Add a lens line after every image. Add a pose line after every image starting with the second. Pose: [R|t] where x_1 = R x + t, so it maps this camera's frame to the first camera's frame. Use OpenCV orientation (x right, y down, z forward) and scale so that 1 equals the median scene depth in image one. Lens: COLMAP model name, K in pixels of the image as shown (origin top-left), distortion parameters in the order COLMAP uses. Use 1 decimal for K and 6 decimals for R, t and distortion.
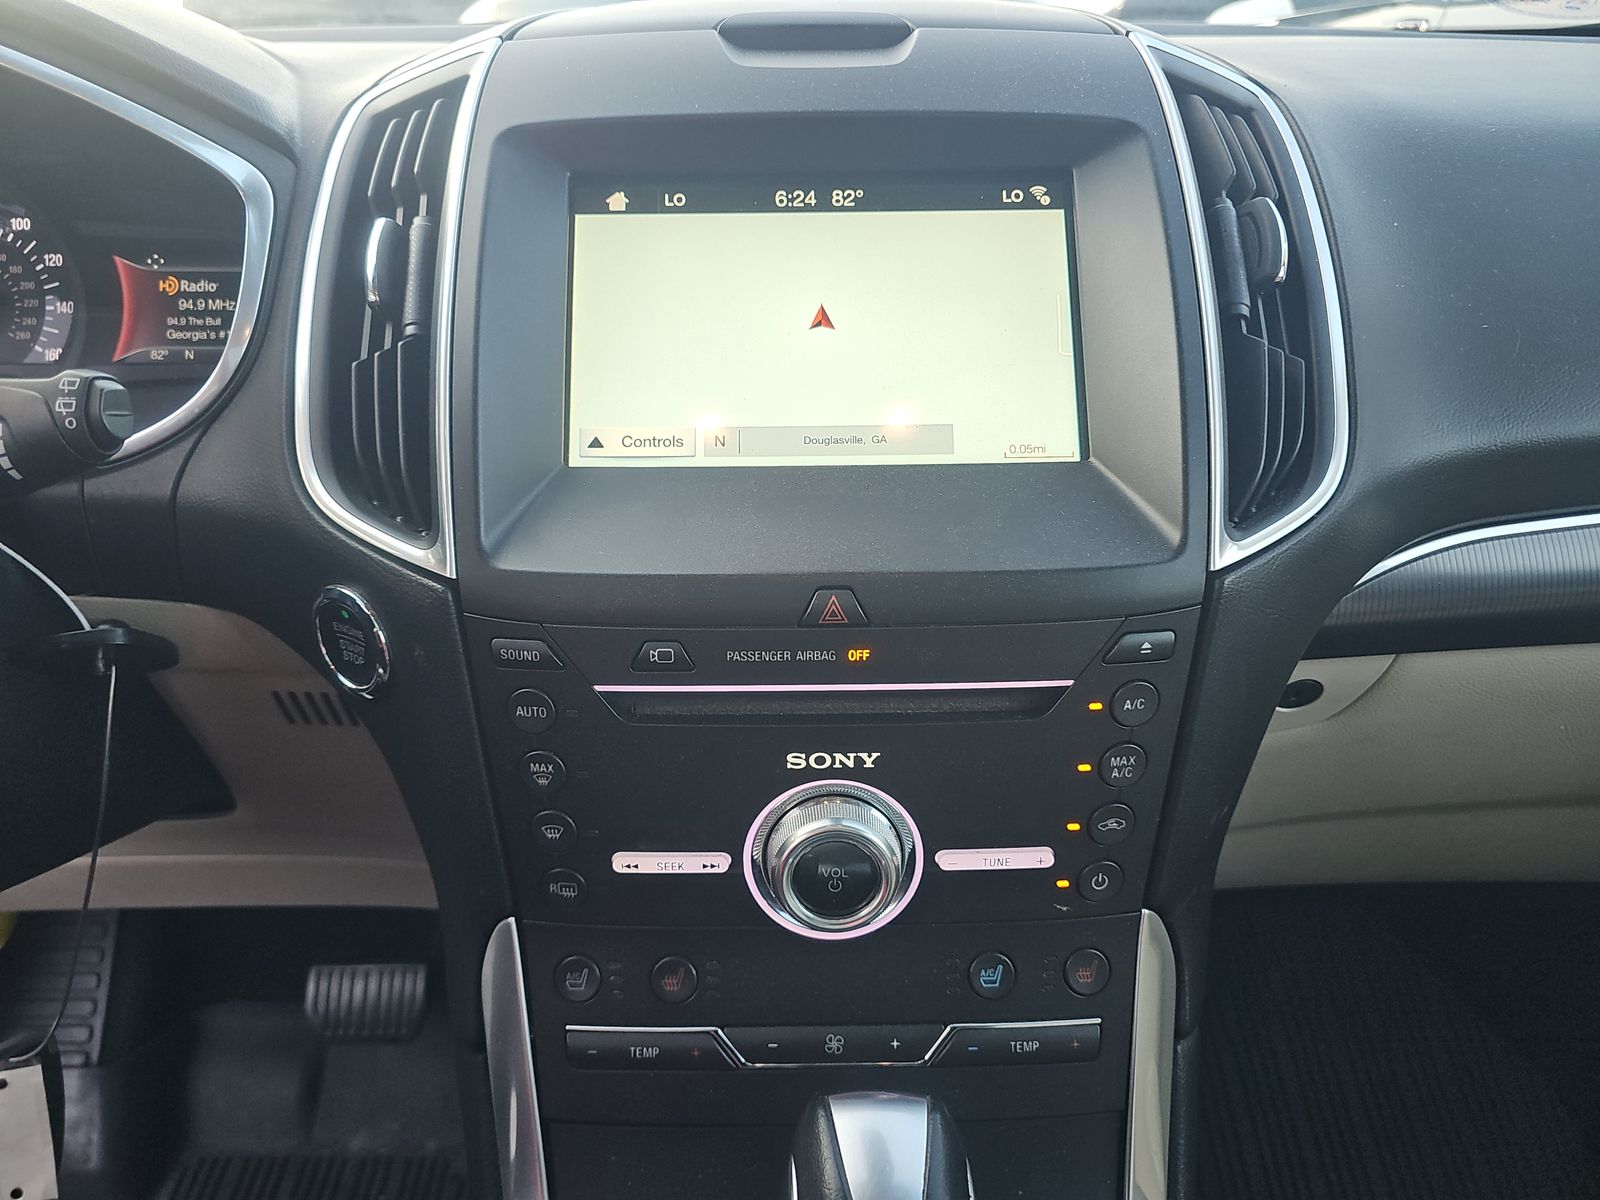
lens RADIAL K [[1052.5, 0, 793.6], [0, 1052.5, 644.7], [0, 0, 1]] dist [0.033757, -0.058324]
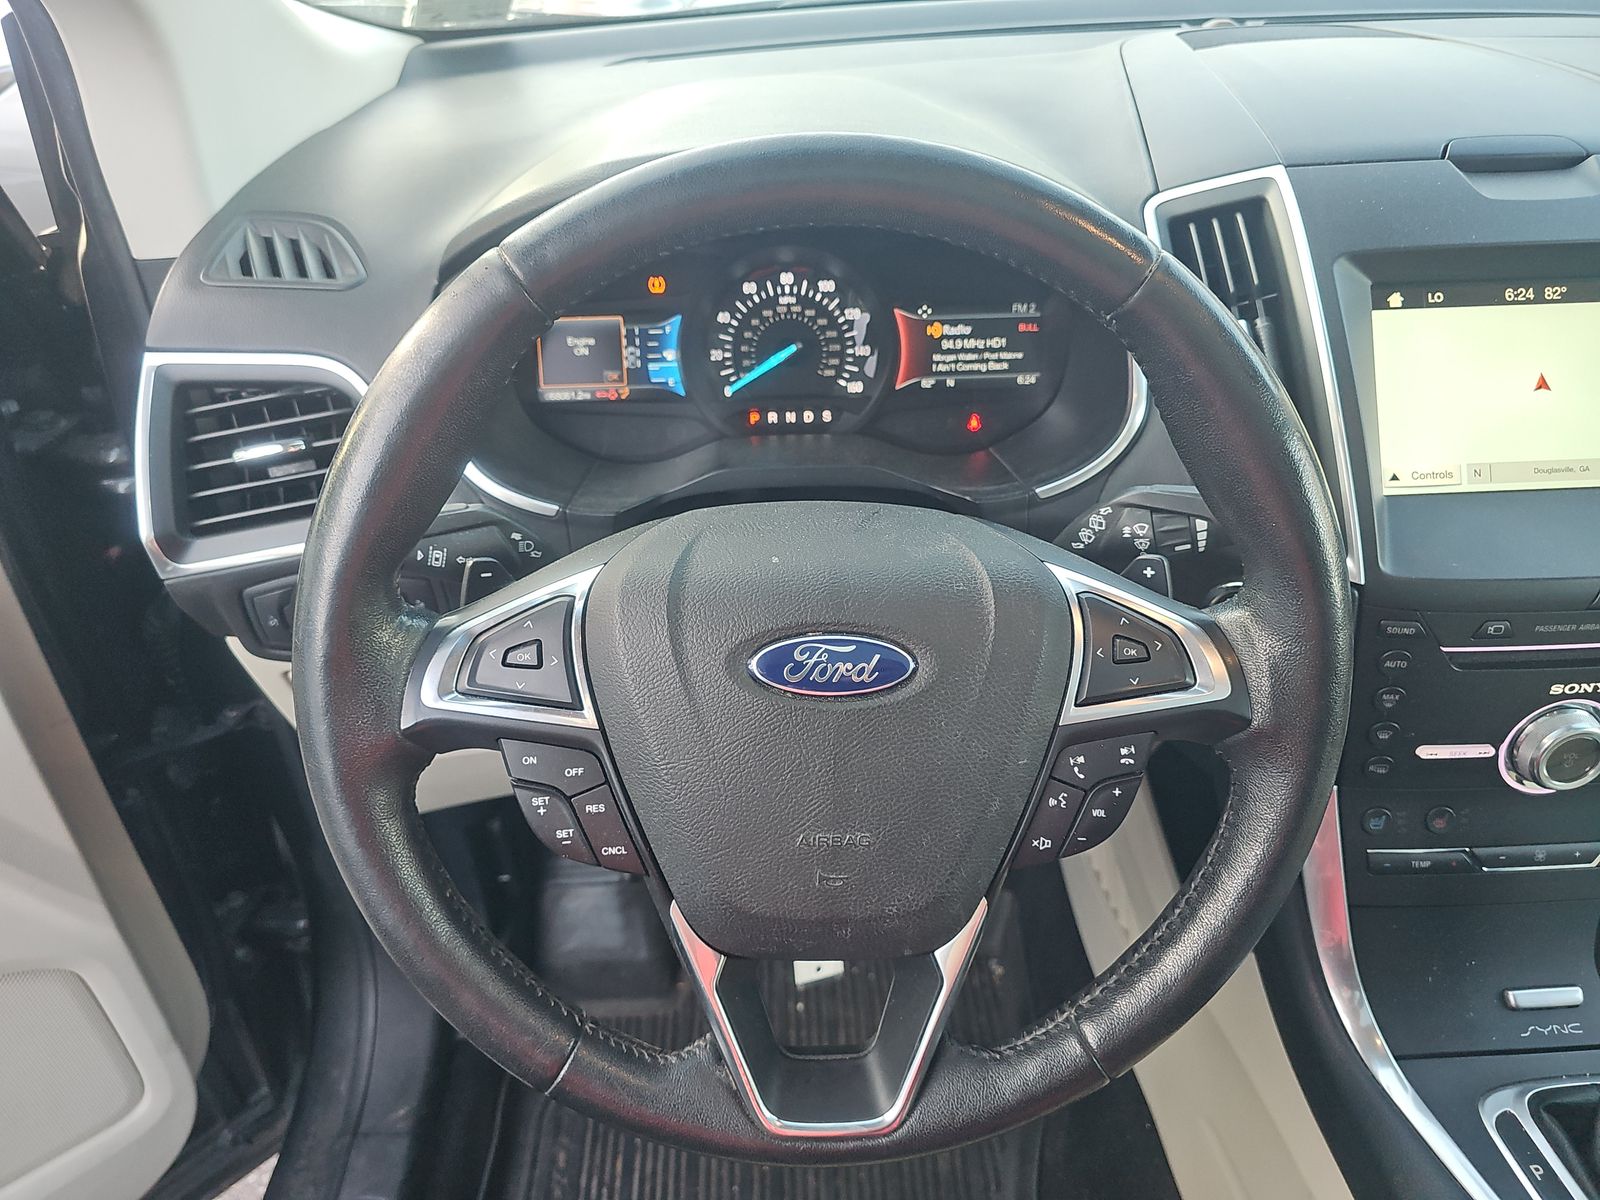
lens RADIAL K [[1052.5, 0, 793.6], [0, 1052.5, 644.7], [0, 0, 1]] dist [0.033757, -0.058324]
pose [[0.999026, -0.028191, -0.033934, -0.744581], [0.033489, 0.985325, 0.167369, -0.177830], [0.028718, -0.168342, 0.985310, -0.403489]]
